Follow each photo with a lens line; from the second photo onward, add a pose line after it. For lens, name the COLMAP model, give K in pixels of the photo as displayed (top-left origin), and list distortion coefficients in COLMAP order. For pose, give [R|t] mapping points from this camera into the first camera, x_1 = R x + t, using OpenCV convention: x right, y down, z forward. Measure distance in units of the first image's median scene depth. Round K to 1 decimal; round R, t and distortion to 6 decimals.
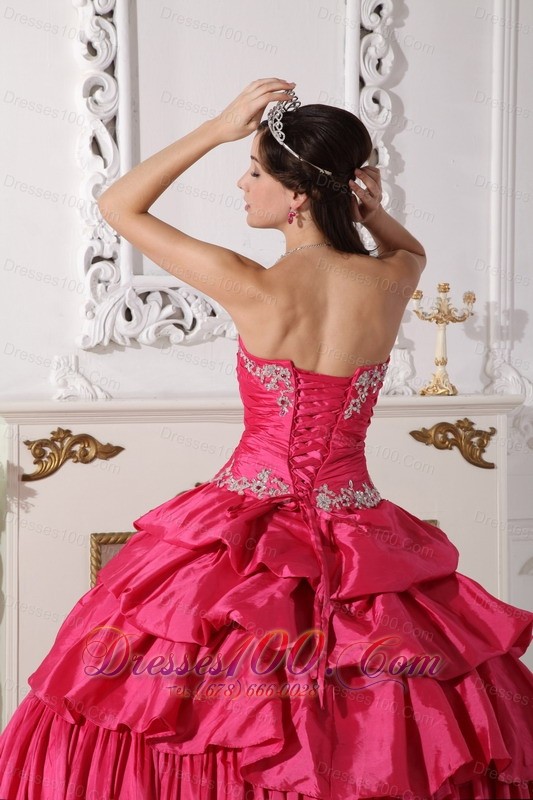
lens RADIAL K [[1872.8, 0, 266.5], [0, 1872.8, 400.0], [0, 0, 1]] dist [0.370501, 0.669530]
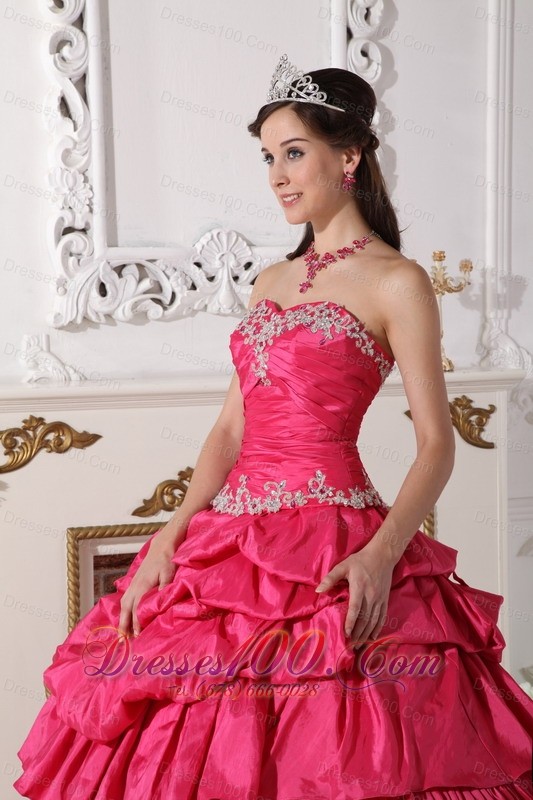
lens RADIAL K [[1872.8, 0, 266.5], [0, 1872.8, 400.0], [0, 0, 1]] dist [0.370501, 0.669530]
pose [[0.999594, -0.011691, 0.025975, -0.017307], [0.010607, 0.999084, 0.041467, -0.028622], [-0.026436, -0.041174, 0.998802, 0.065285]]
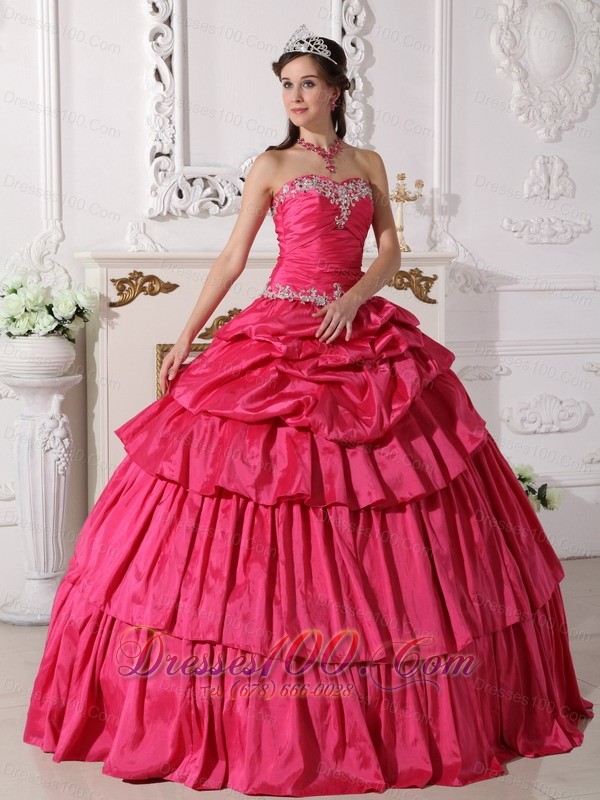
lens RADIAL K [[1649.7, 0, 290.1], [0, 1649.7, 319.6], [0, 0, 1]] dist [0.271668, 0.110774]
pose [[0.999656, 0.000422, 0.026220, -0.023135], [-0.000487, 0.999997, 0.002494, 0.046594], [-0.026219, -0.002505, 0.999653, -0.255059]]
